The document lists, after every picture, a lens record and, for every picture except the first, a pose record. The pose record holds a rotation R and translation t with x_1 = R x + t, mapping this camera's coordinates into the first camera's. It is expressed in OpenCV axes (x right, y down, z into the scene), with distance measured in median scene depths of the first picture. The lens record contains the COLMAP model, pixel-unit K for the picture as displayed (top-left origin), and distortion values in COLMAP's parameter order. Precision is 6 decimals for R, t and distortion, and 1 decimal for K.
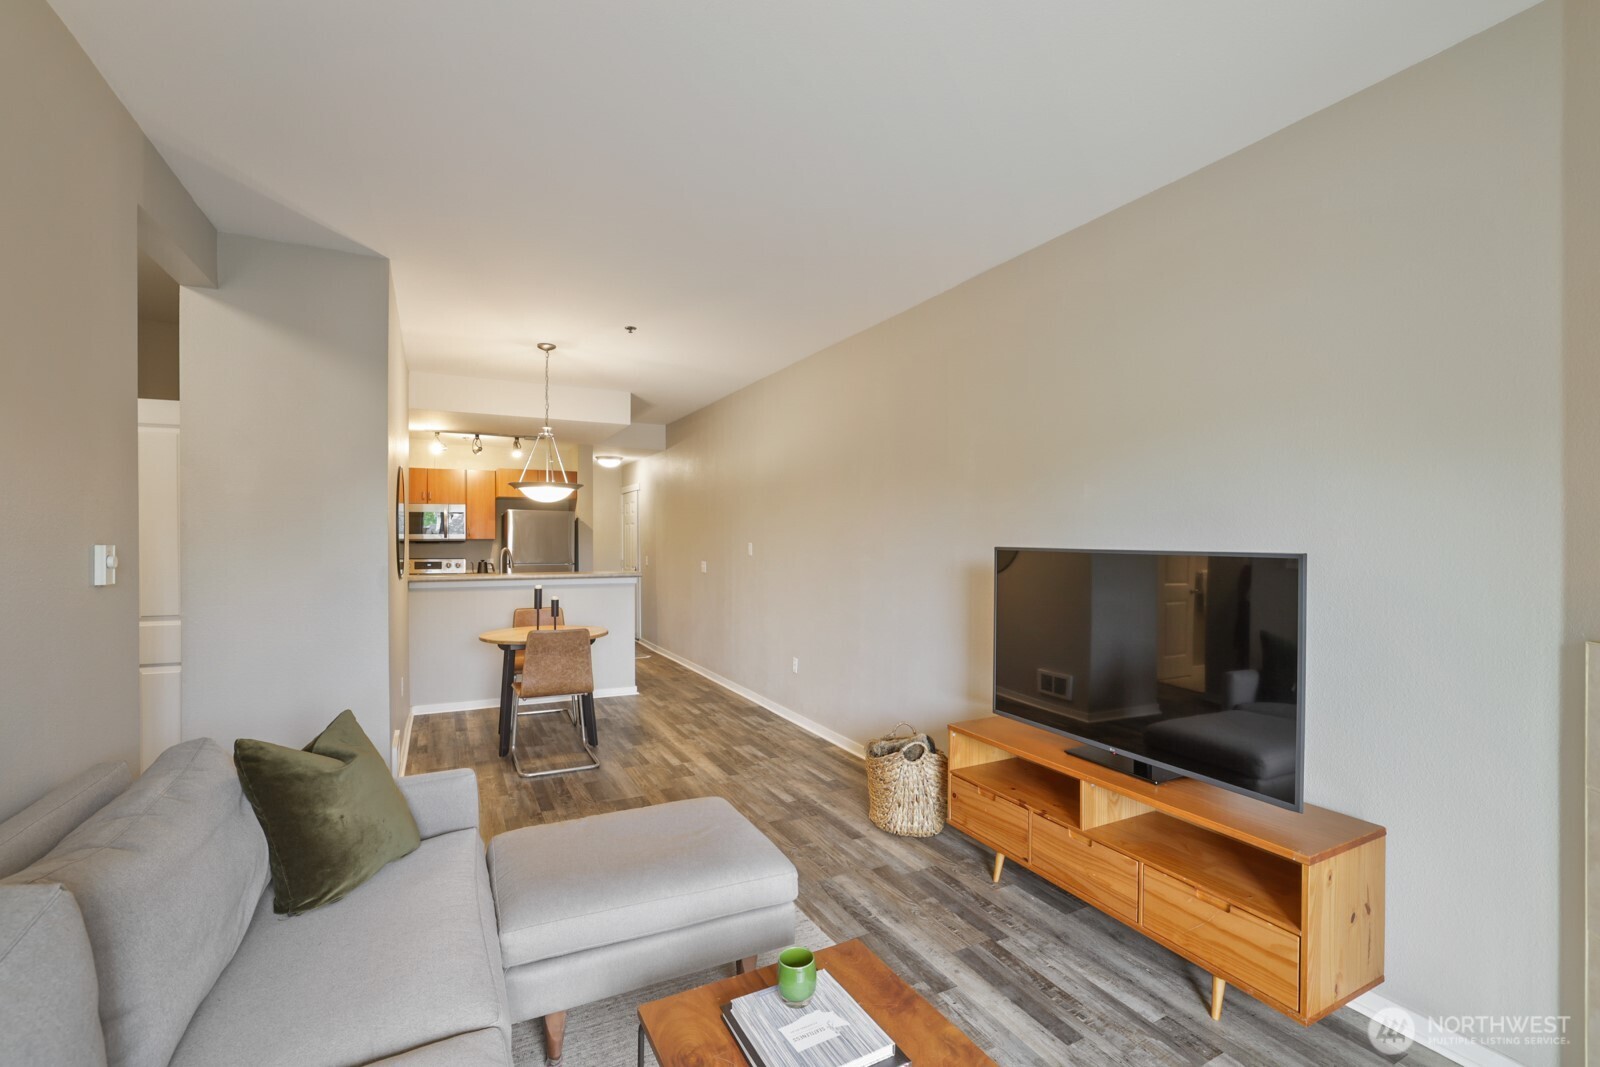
lens RADIAL K [[706.0, 0, 799.9], [0, 706.0, 526.9], [0, 0, 1]] dist [-0.028321, 0.015005]
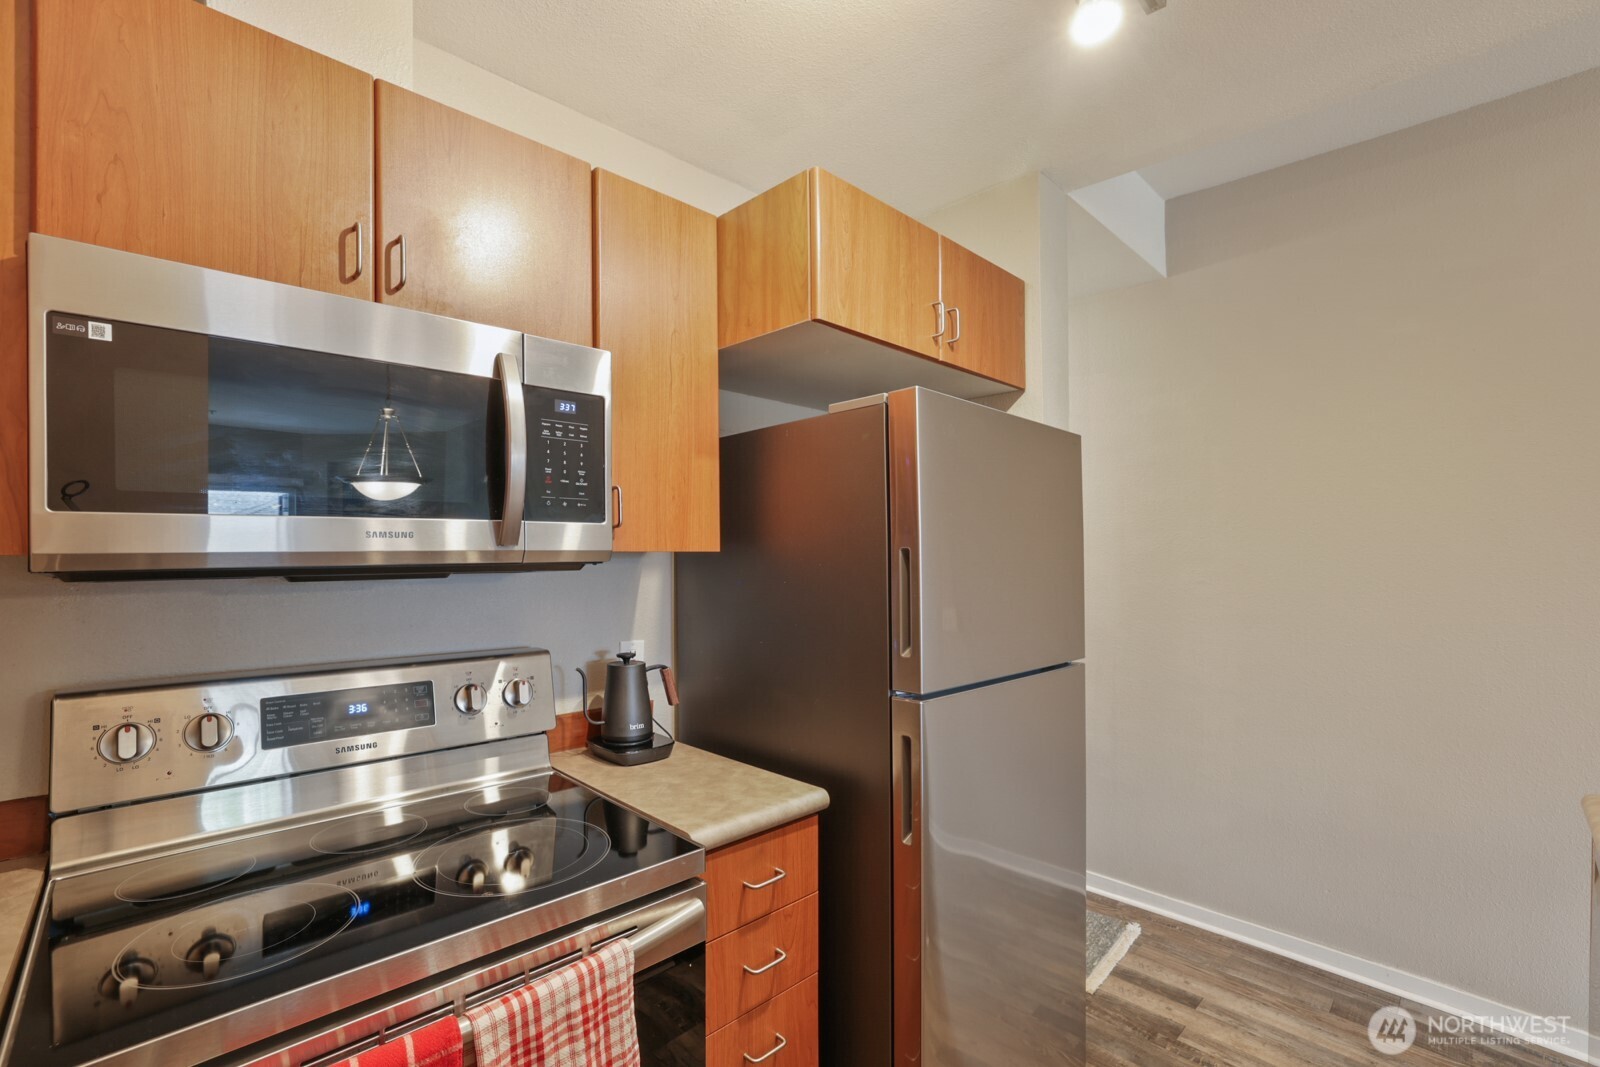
lens RADIAL K [[685.4, 0, 807.5], [0, 685.4, 537.7], [0, 0, 1]] dist [-0.053143, 0.019869]
pose [[0.959909, 0.001988, 0.280305, -0.740152], [-0.000411, 0.999984, -0.005686, 0.022107], [-0.280311, 0.005342, 0.959894, 1.283382]]
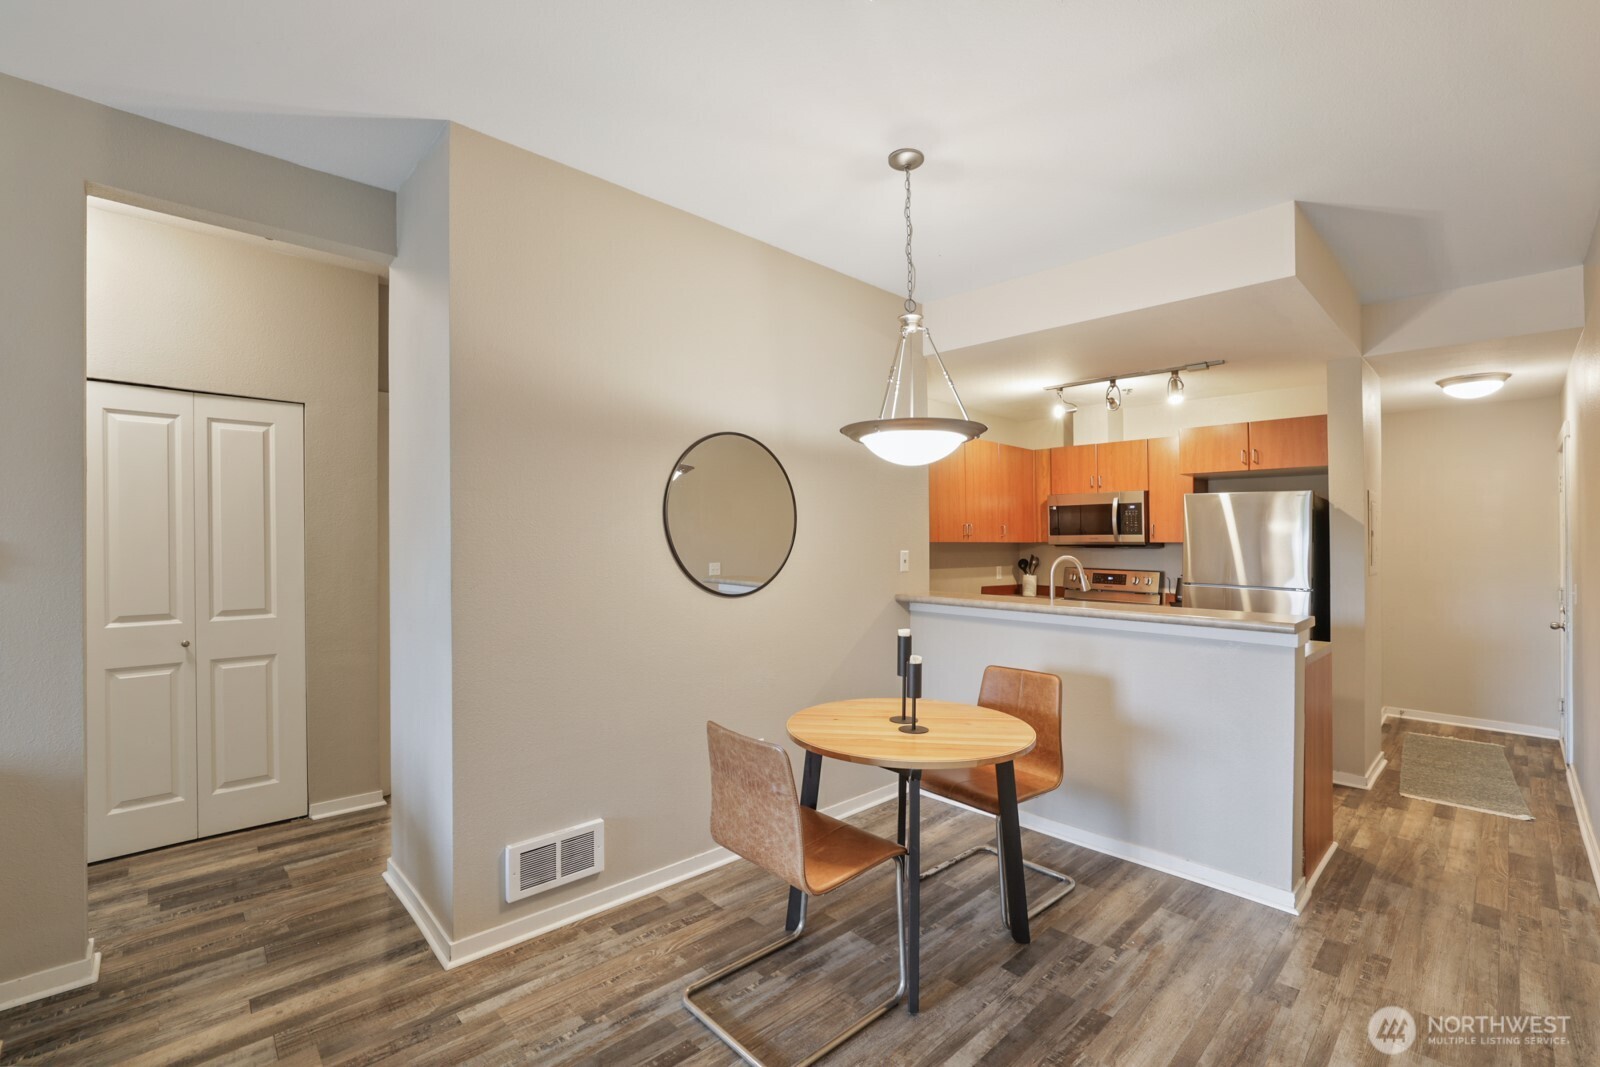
lens RADIAL K [[687.3, 0, 813.0], [0, 687.3, 543.8], [0, 0, 1]] dist [-0.051099, 0.019507]
pose [[0.281671, 0.005003, -0.959498, 0.088603], [0.010288, 0.999913, 0.008234, 0.015580], [0.959456, -0.012191, 0.281595, 0.801113]]
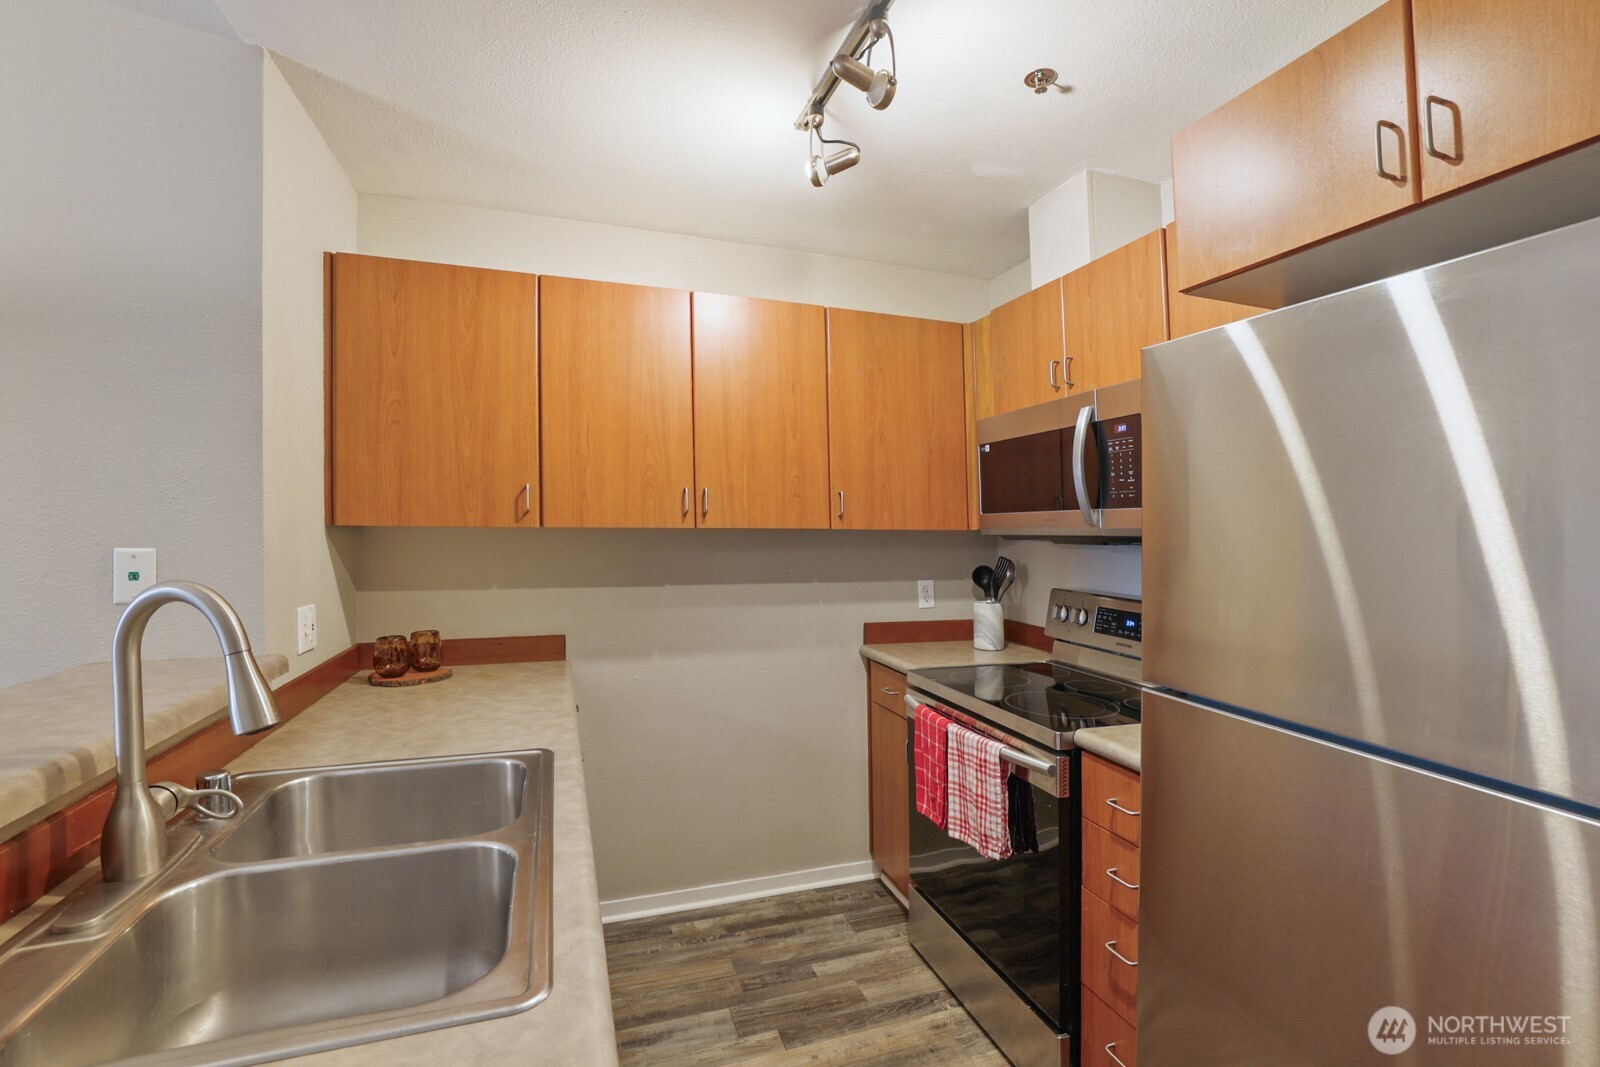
lens RADIAL K [[719.6, 0, 802.2], [0, 719.6, 516.2], [0, 0, 1]] dist [-0.029241, 0.000261]
pose [[-0.151974, -0.015657, -0.988261, -0.359873], [0.007929, 0.999823, -0.017059, 0.024192], [0.988353, -0.010429, -0.151823, 1.437120]]
